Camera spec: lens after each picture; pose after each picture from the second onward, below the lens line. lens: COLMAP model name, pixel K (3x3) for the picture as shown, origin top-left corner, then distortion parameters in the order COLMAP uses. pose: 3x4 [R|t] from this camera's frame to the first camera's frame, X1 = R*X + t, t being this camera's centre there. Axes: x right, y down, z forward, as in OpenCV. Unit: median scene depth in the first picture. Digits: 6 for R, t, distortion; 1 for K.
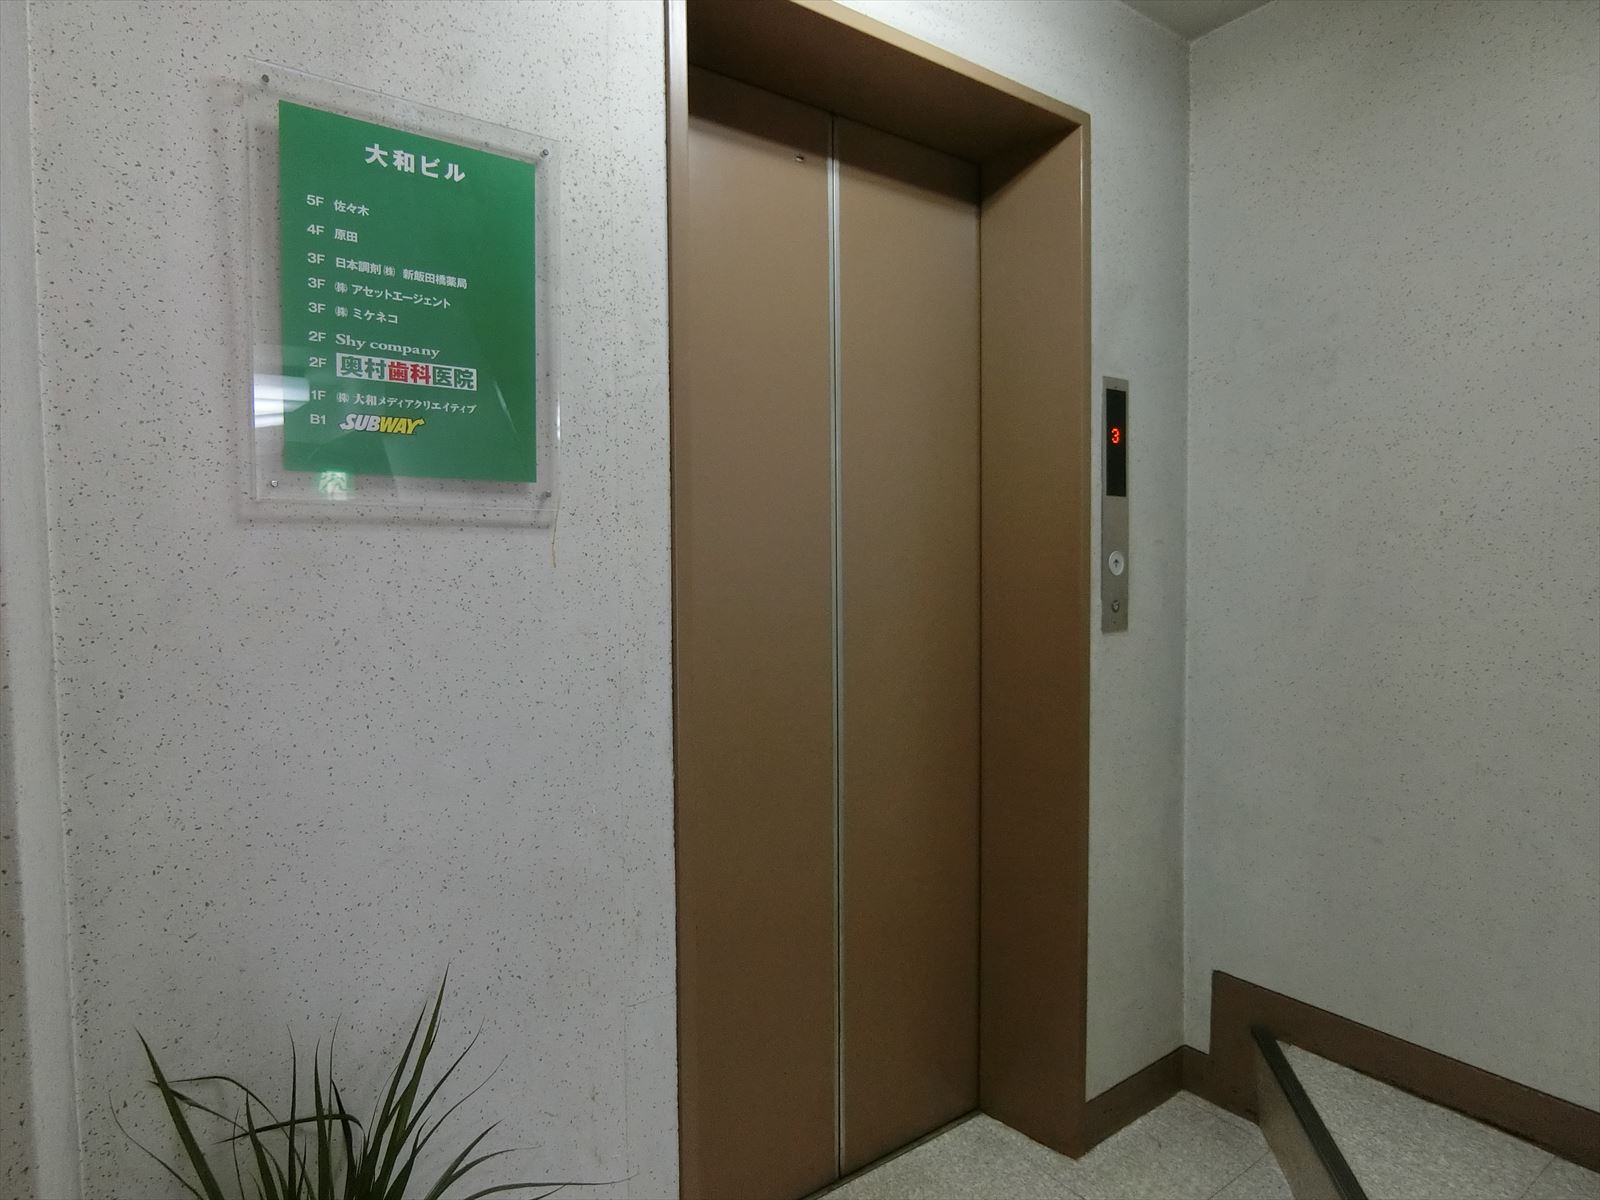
lens RADIAL K [[884.6, 0, 800.0], [0, 884.6, 600.0], [0, 0, 1]] dist [-0.002102, 0.000962]
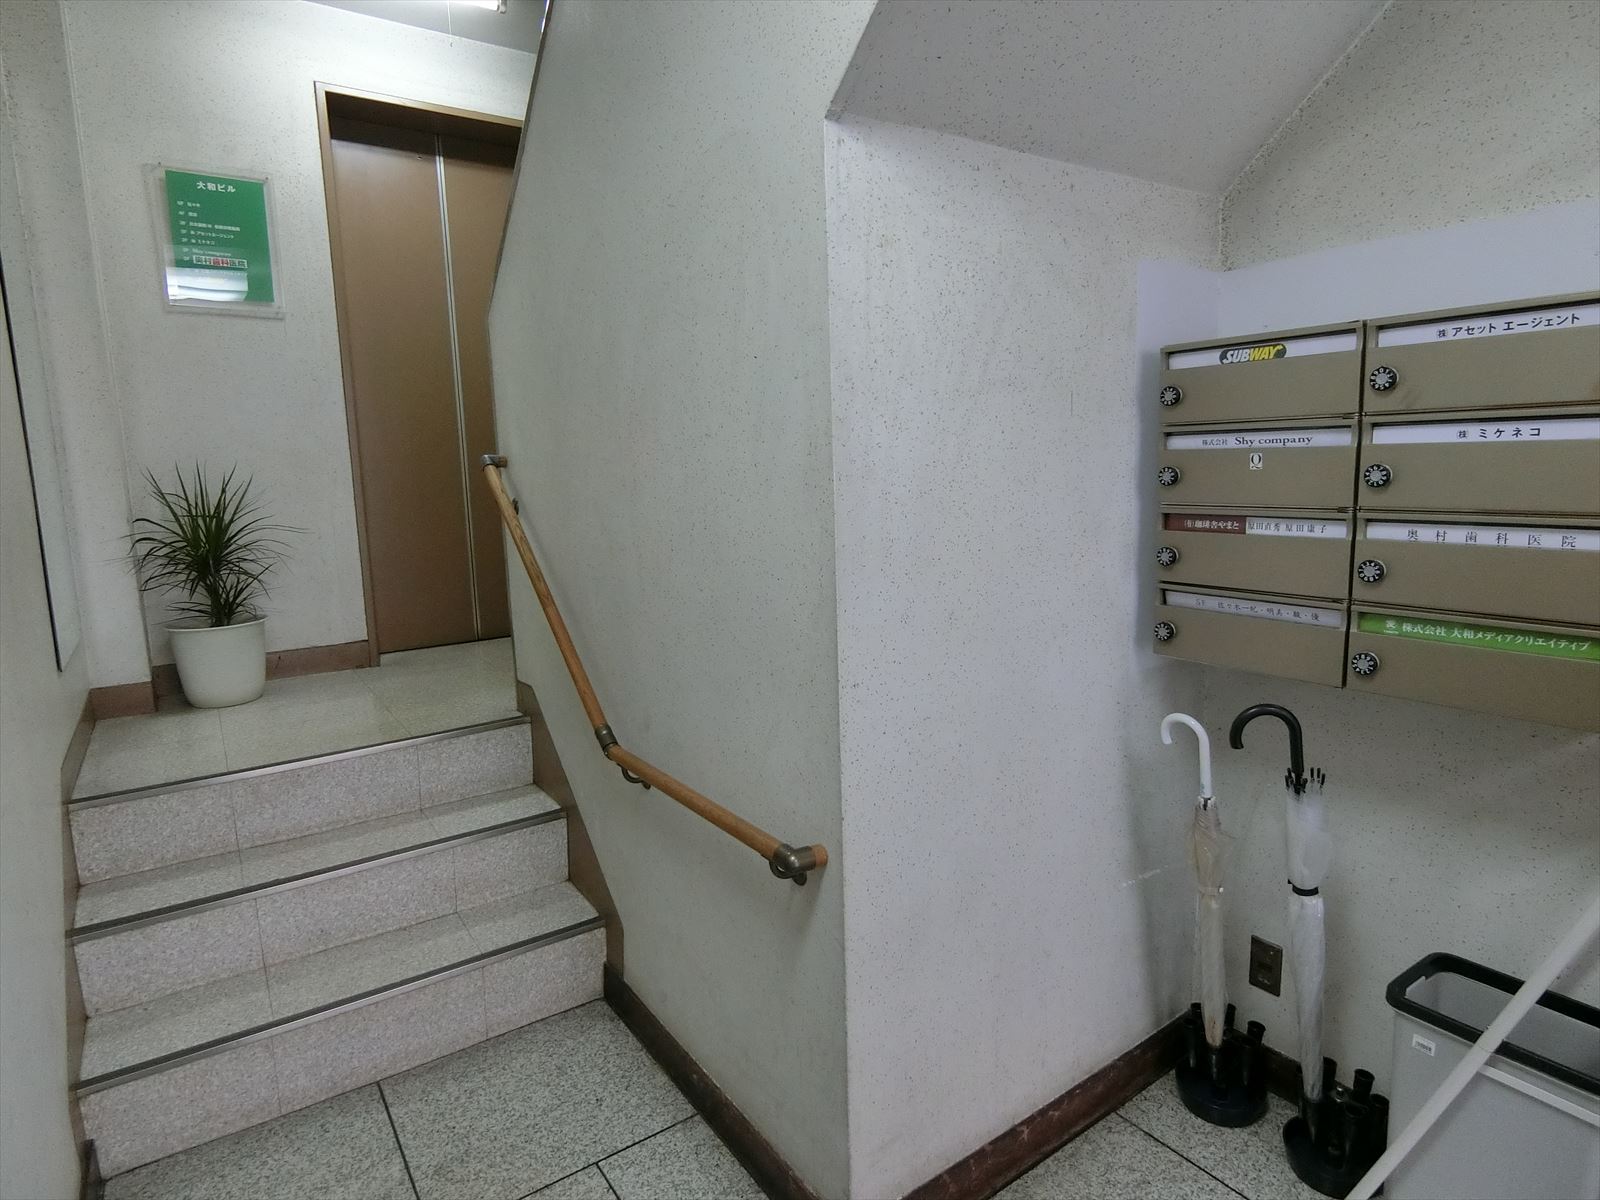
lens RADIAL K [[884.6, 0, 800.0], [0, 884.6, 600.0], [0, 0, 1]] dist [-0.002102, 0.000962]
pose [[0.999915, -0.012737, -0.002839, 1.494037], [0.012980, 0.993232, 0.115418, 0.550694], [0.001350, -0.115445, 0.993313, -2.064263]]
